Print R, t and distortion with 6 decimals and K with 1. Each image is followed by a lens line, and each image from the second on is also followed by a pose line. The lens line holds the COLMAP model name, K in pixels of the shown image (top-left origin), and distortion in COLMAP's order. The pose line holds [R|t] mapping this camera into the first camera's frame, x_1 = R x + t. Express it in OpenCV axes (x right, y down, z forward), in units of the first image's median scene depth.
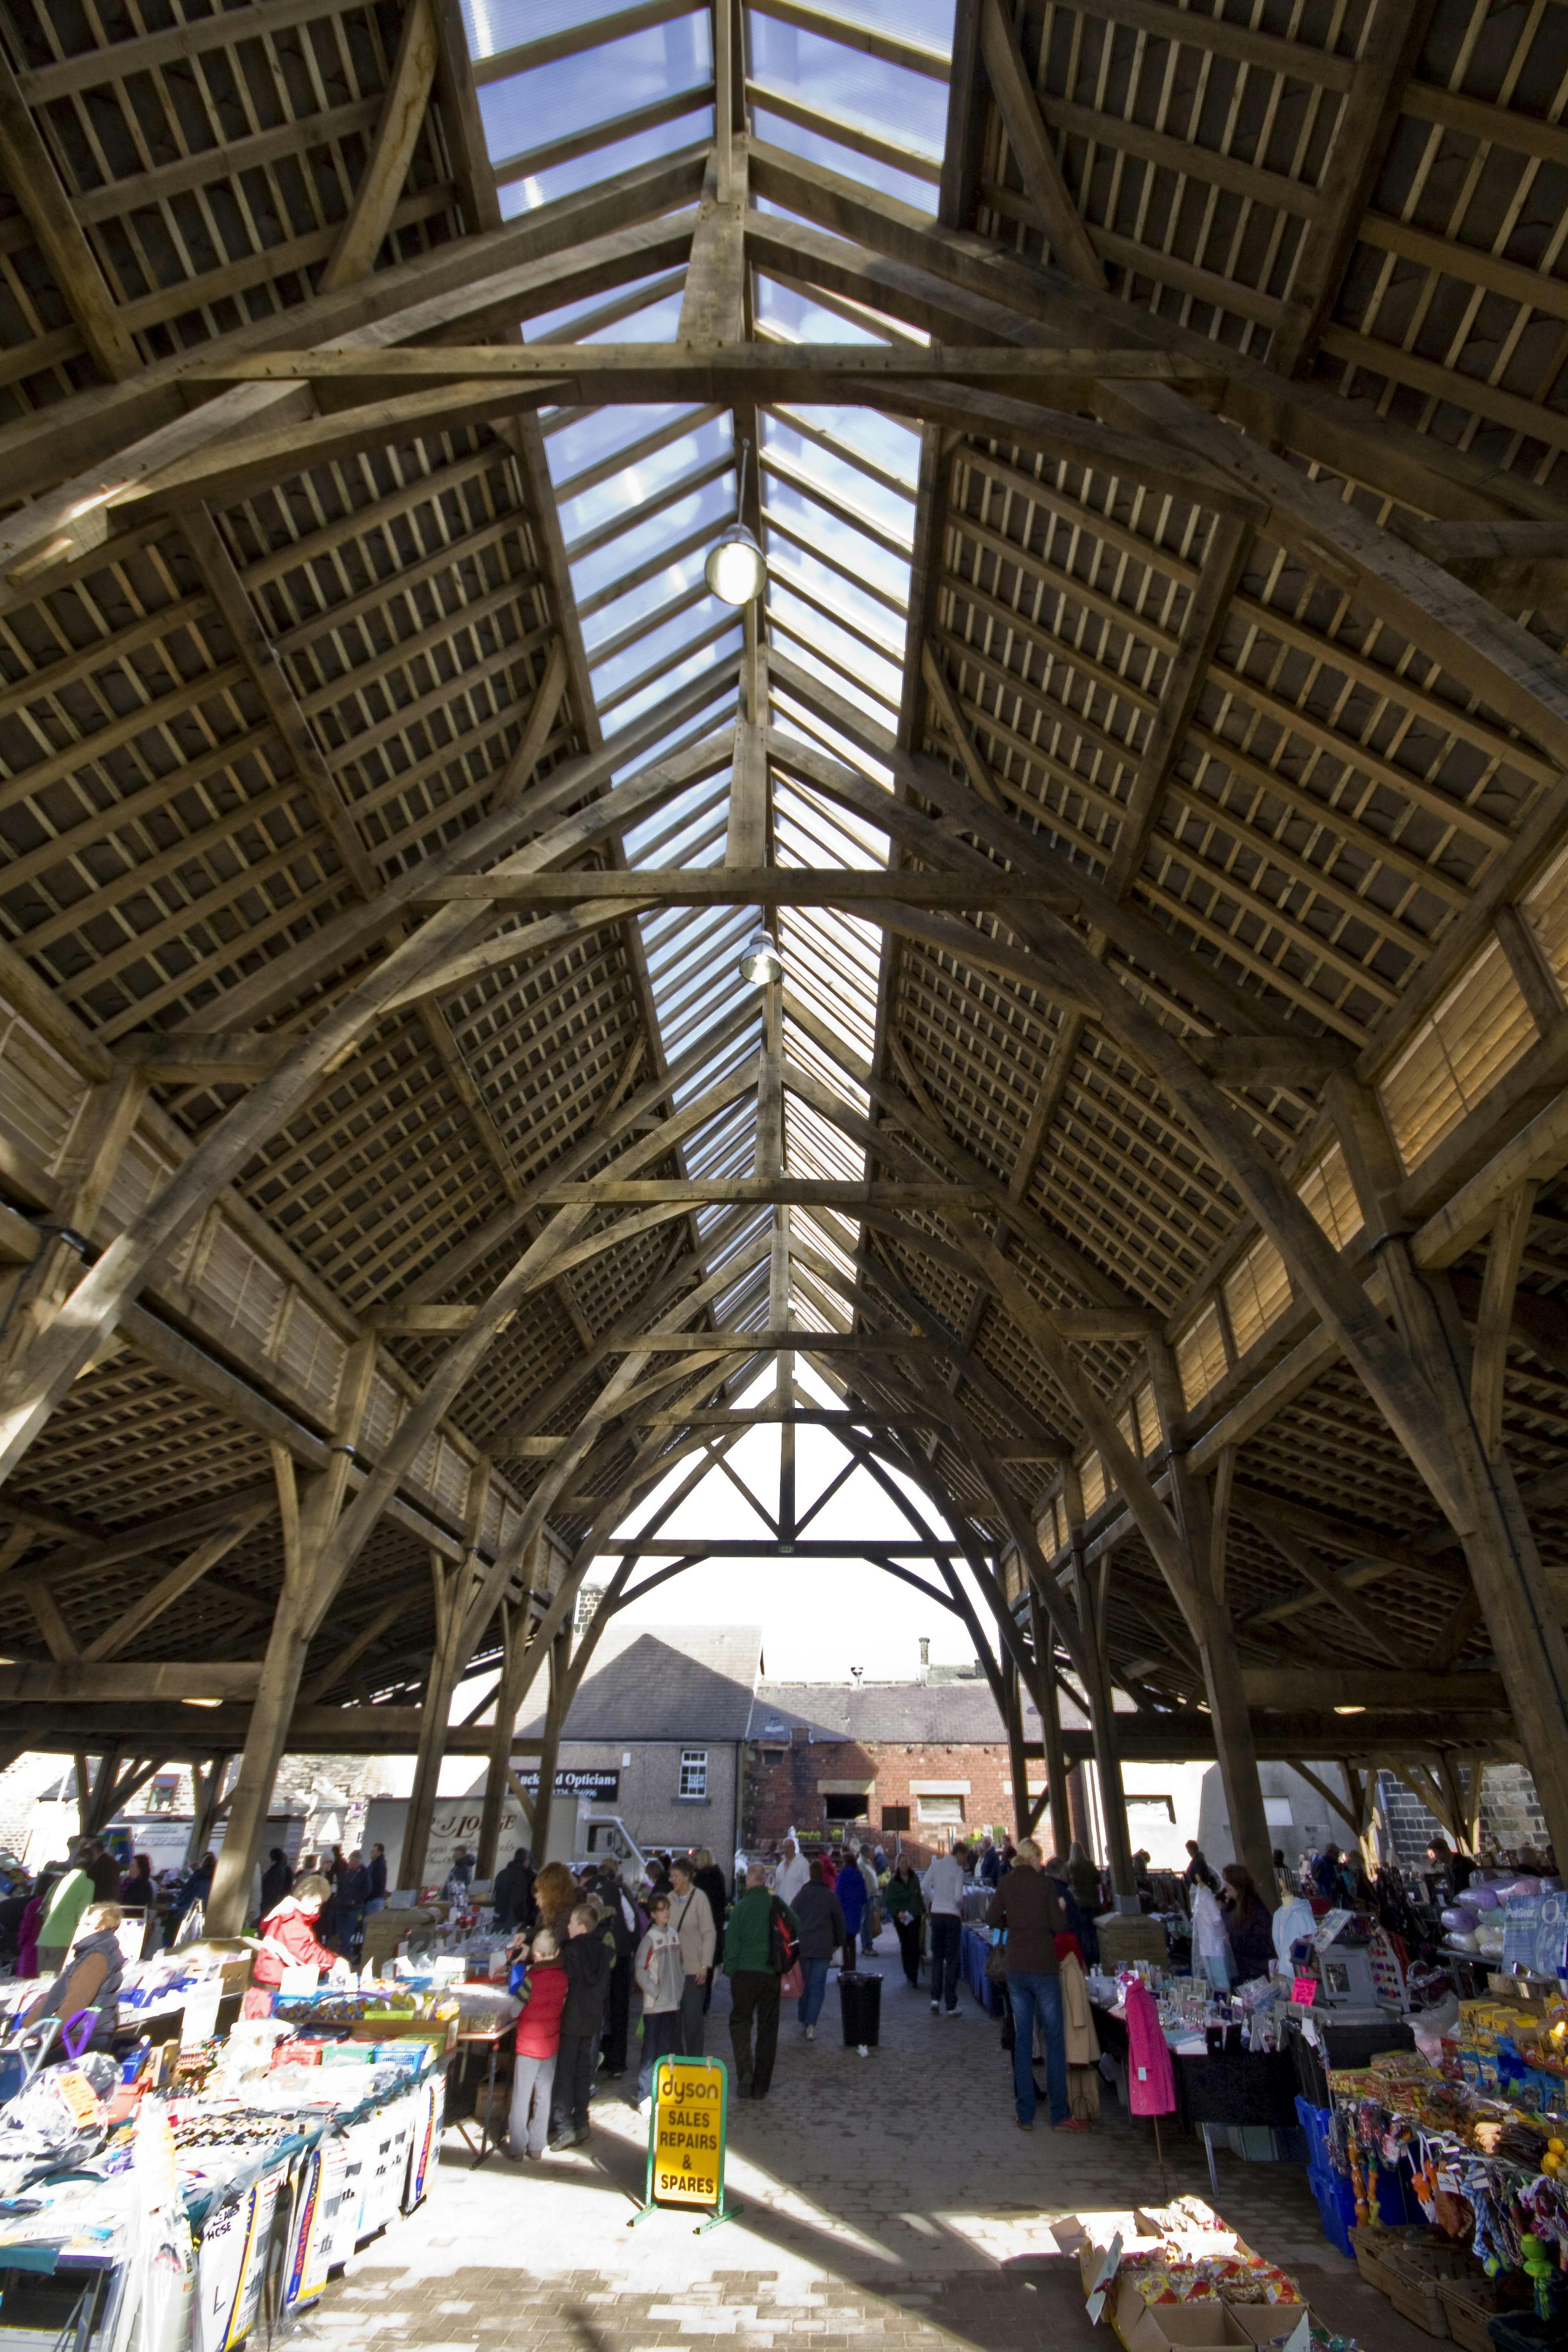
lens RADIAL K [[1076.9, 0, 784.0], [0, 1076.9, 1176.0], [0, 0, 1]] dist [-0.000652, 0.000003]
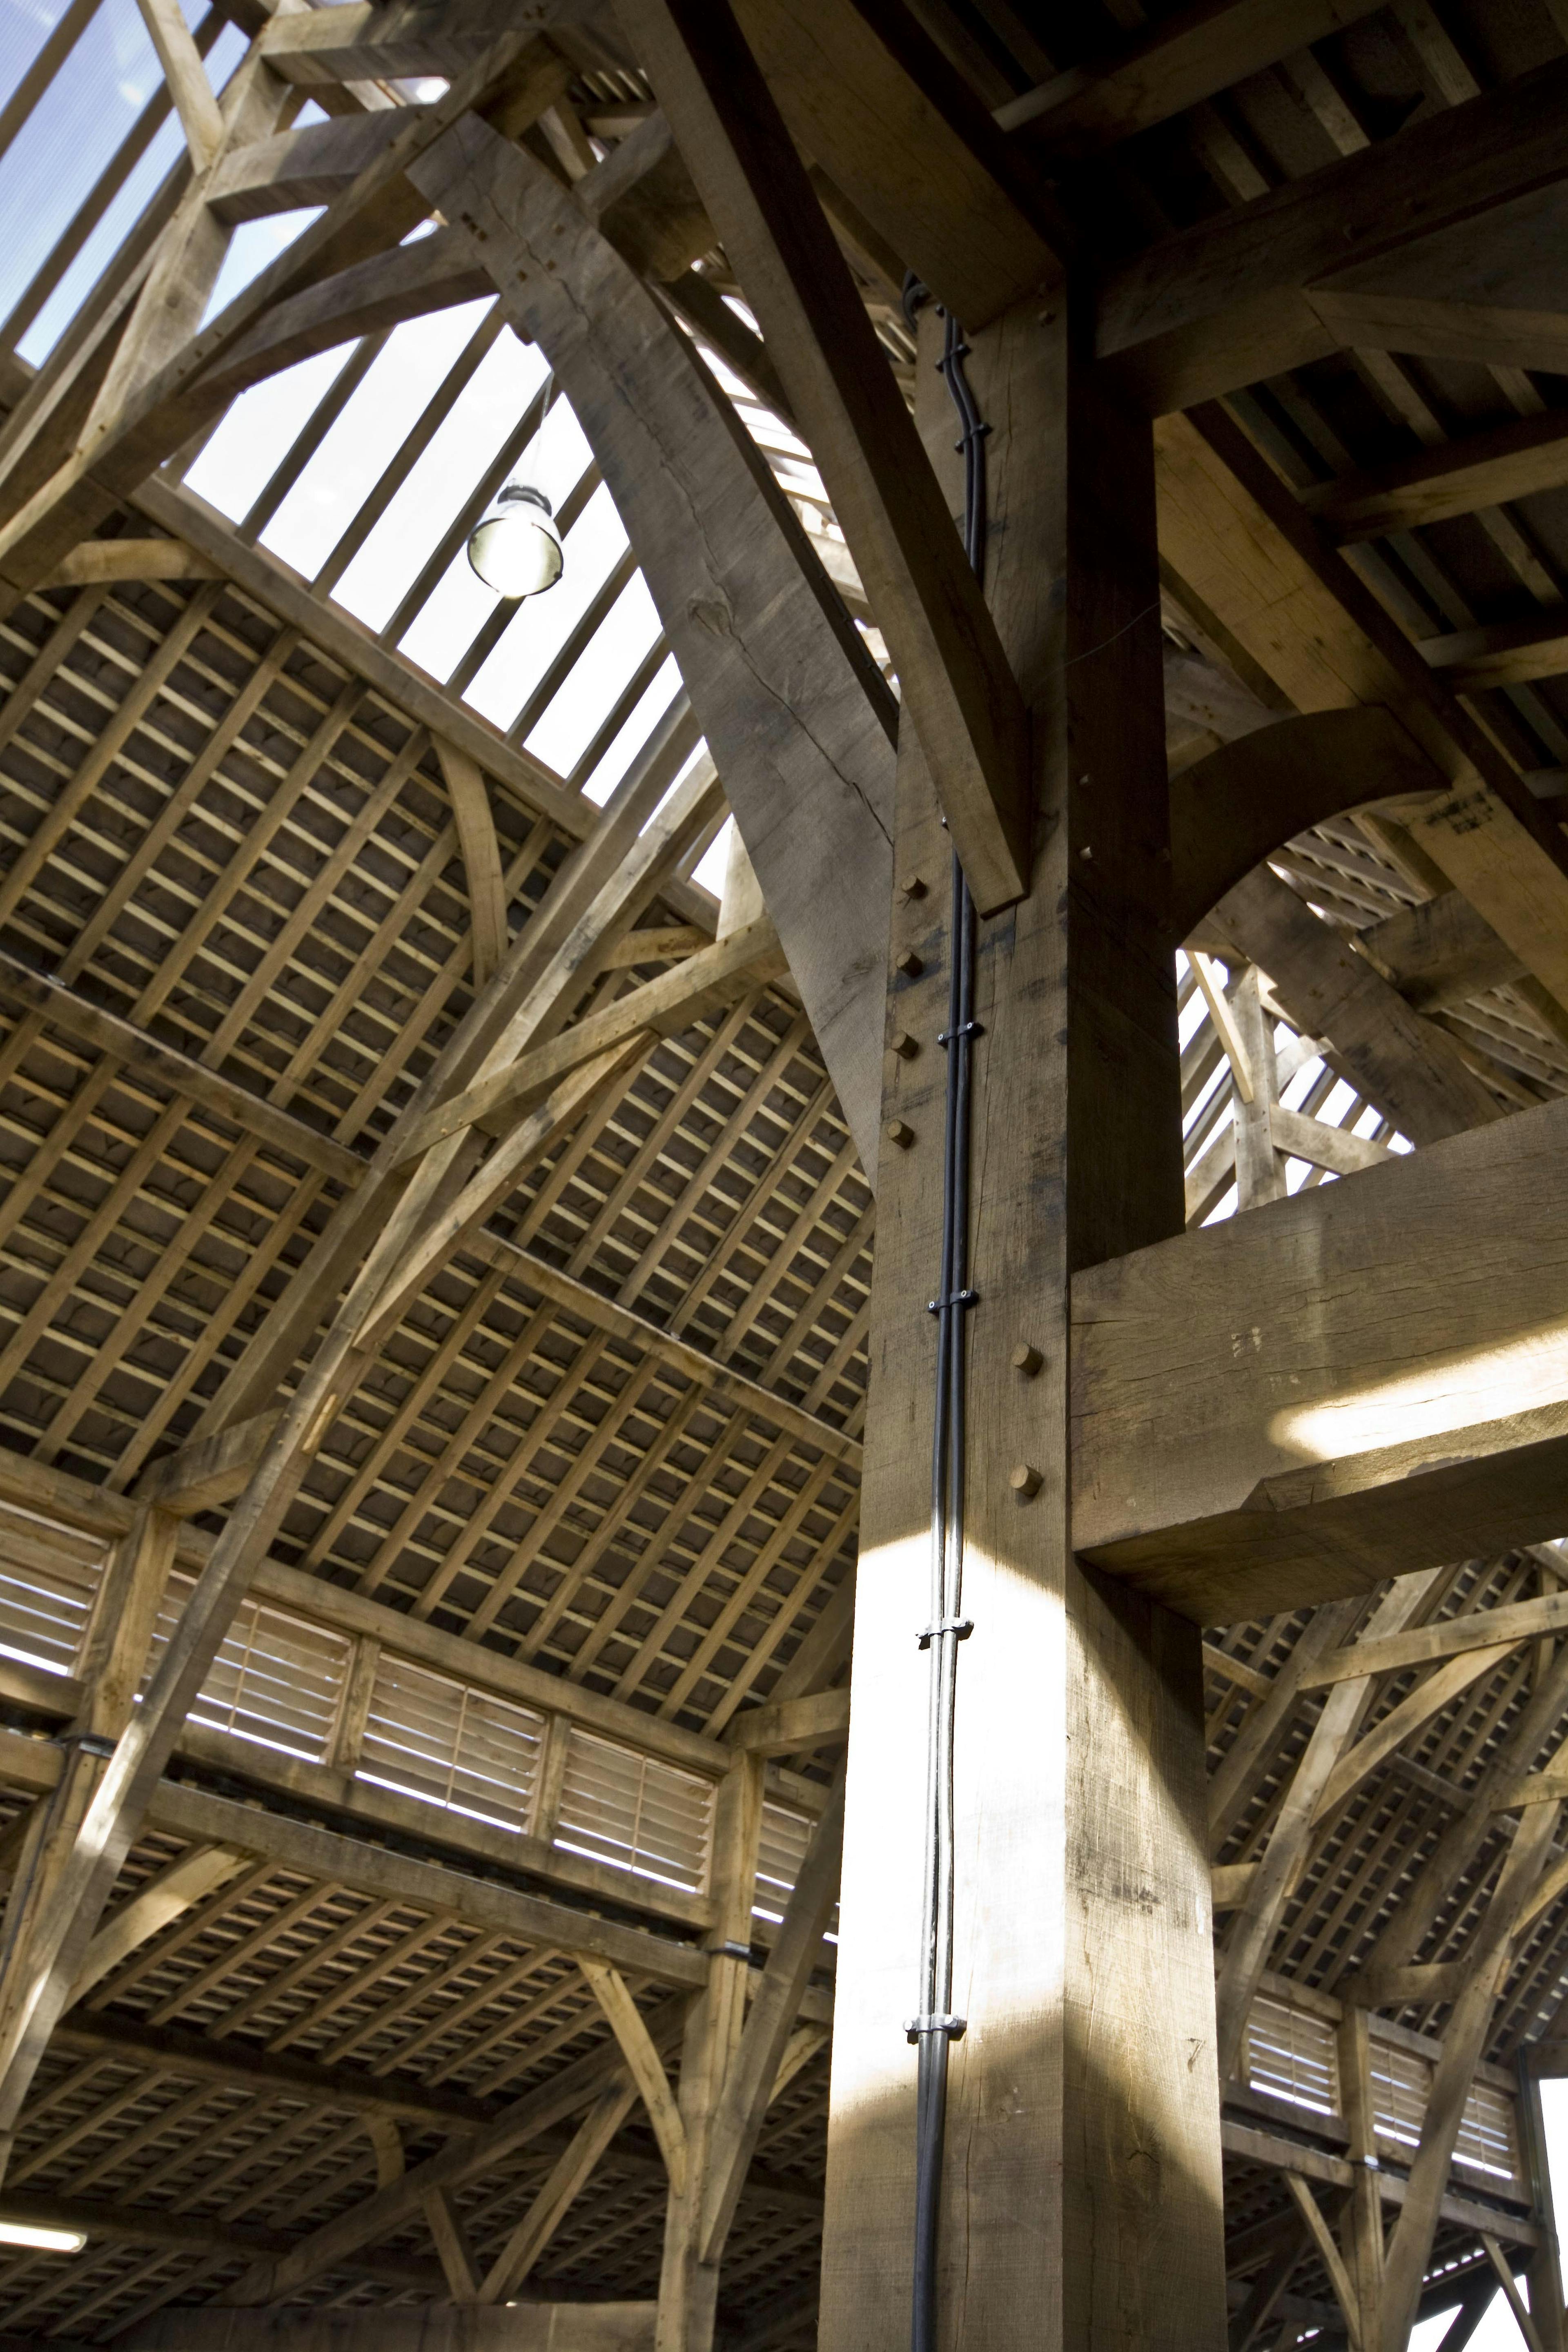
lens RADIAL K [[1990.2, 0, 784.0], [0, 1990.2, 1176.0], [0, 0, 1]] dist [-0.002016, 0.008540]
pose [[0.745293, -0.334538, -0.576734, 0.494433], [0.280811, 0.942047, -0.183558, 0.050614], [0.604717, -0.025149, 0.796043, 0.098231]]
